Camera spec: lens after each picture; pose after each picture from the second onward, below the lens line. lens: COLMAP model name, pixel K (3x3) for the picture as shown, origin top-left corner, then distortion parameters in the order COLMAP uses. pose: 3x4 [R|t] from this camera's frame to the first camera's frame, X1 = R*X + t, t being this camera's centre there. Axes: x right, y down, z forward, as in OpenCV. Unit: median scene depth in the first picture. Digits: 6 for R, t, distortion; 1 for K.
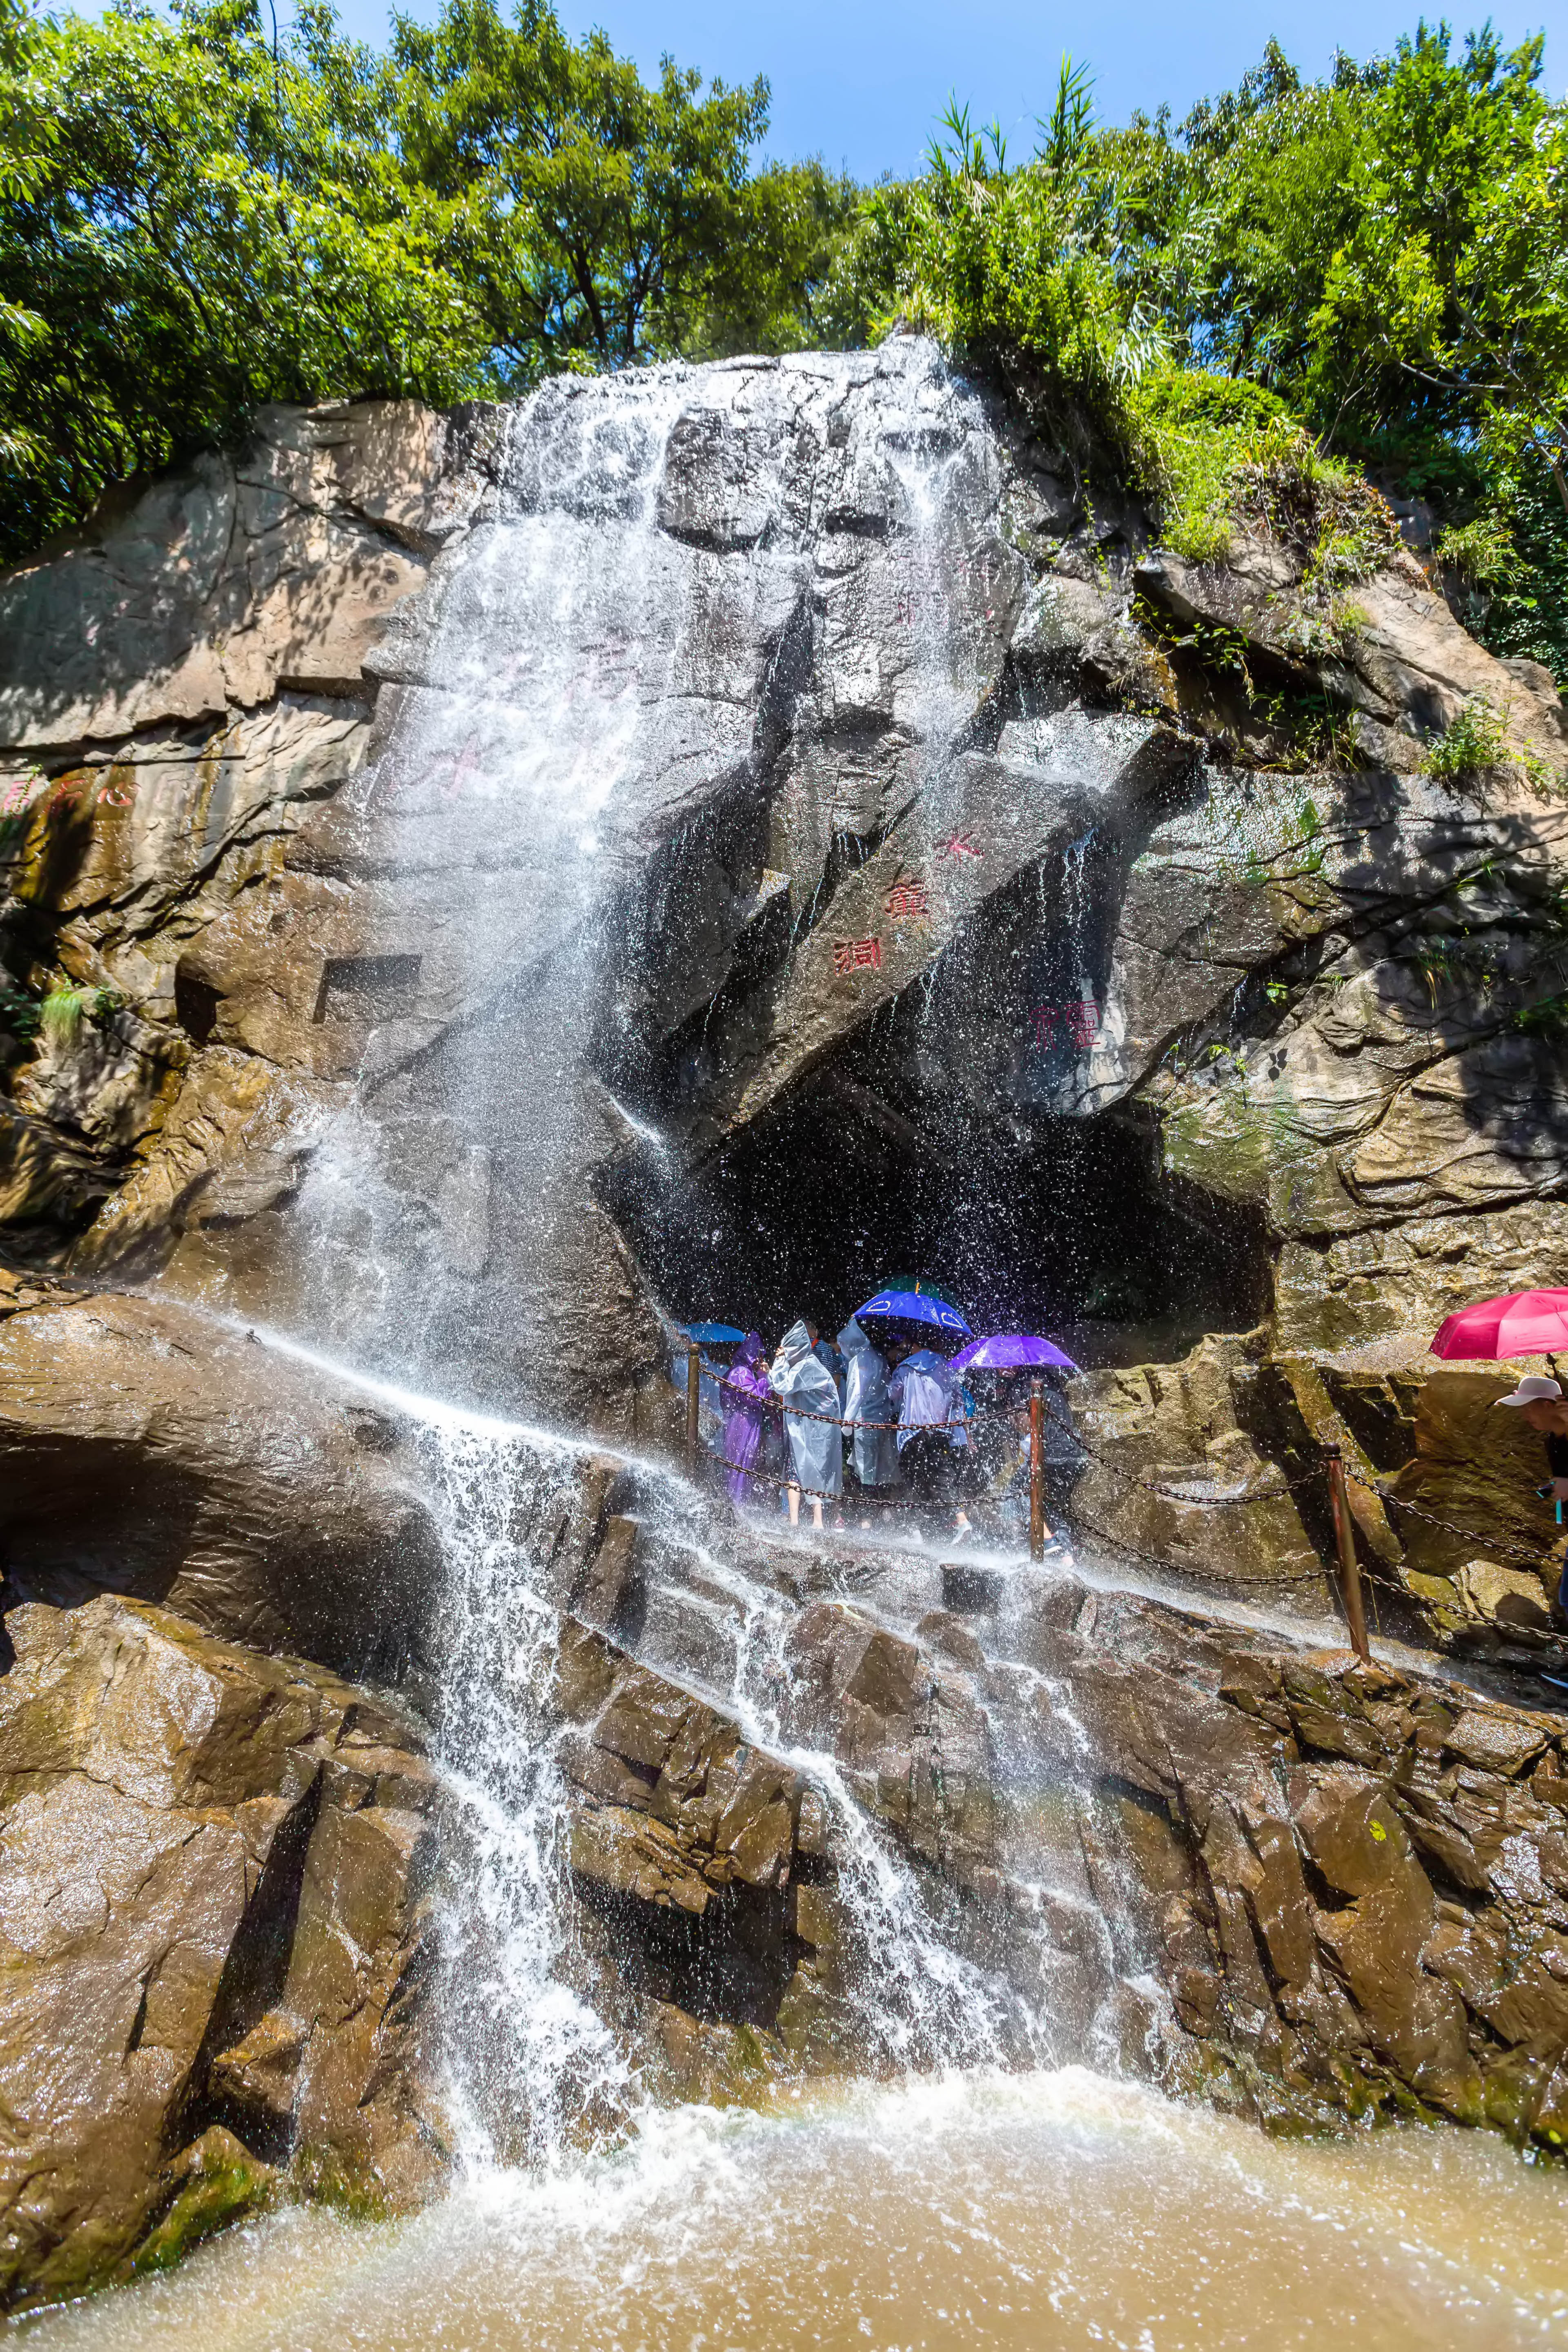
lens RADIAL K [[1078.0, 0, 779.9], [0, 1078.0, 1179.4], [0, 0, 1]] dist [0.005985, -0.001407]
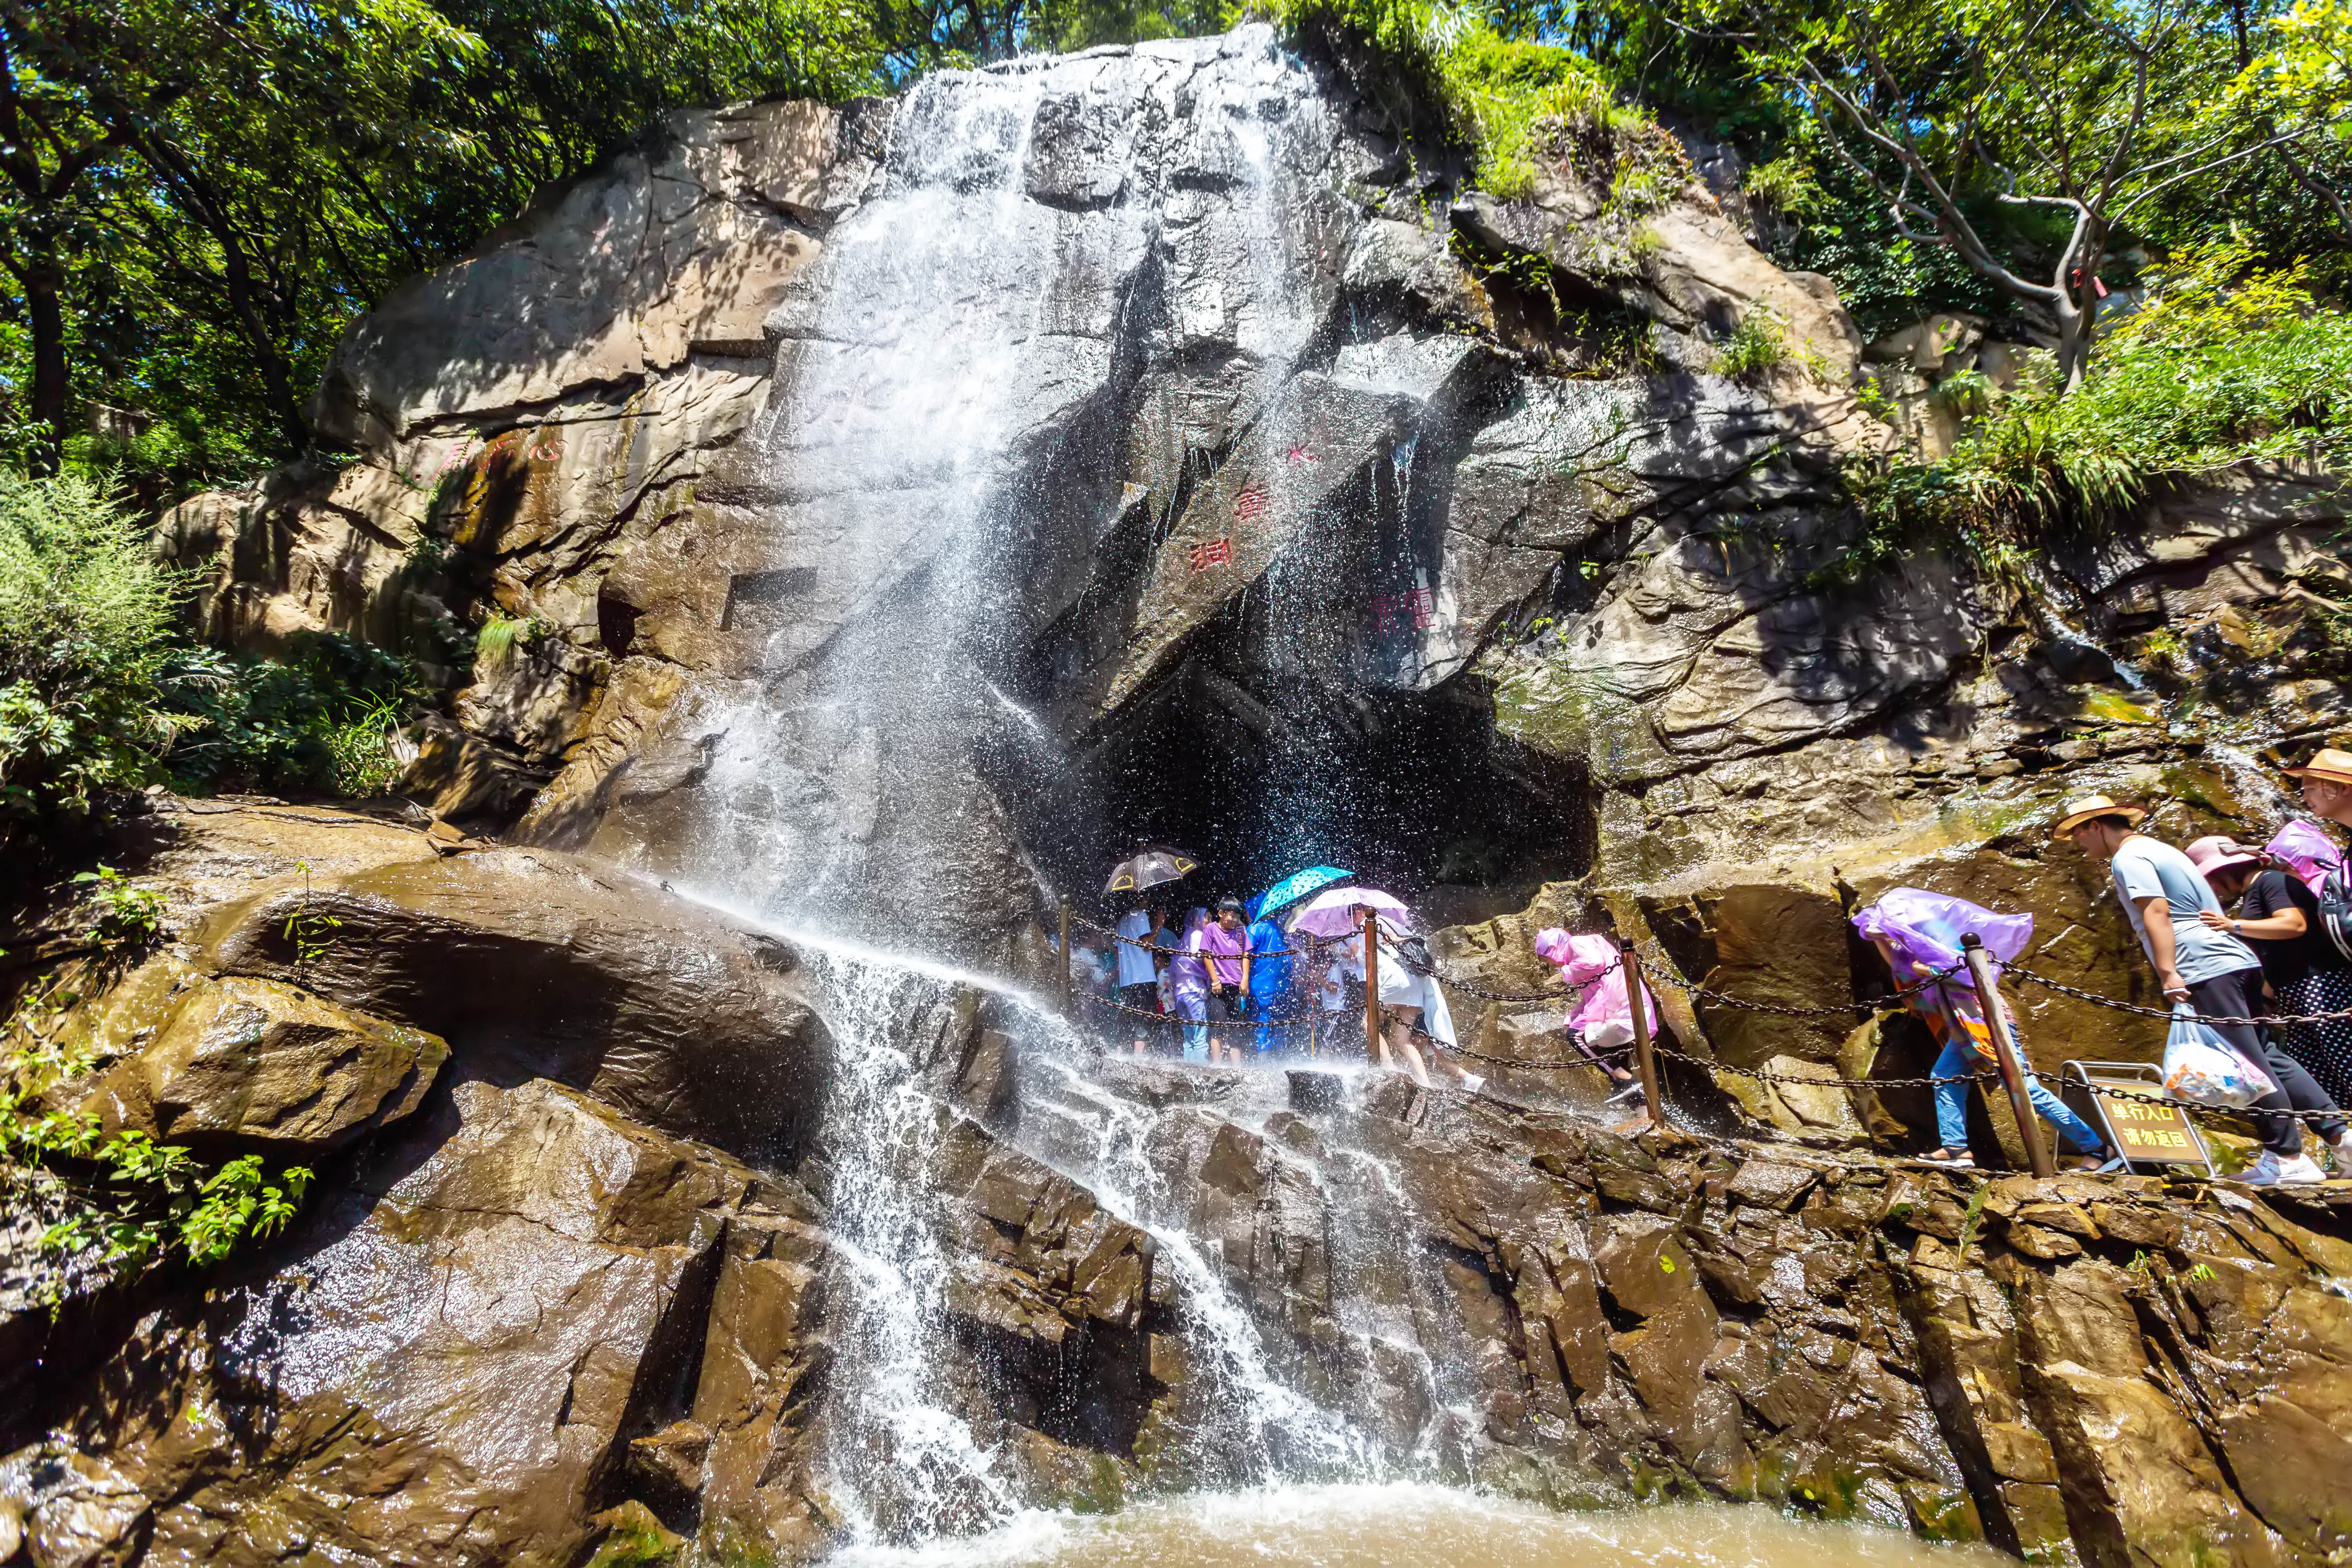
lens RADIAL K [[1078.0, 0, 1180.5], [0, 1078.0, 781.5], [0, 0, 1]] dist [0.005985, -0.001407]
pose [[0.999200, -0.036332, -0.016744, 0.055162], [0.035217, 0.997415, -0.062632, 0.098813], [0.018976, 0.061992, 0.997896, -0.094216]]
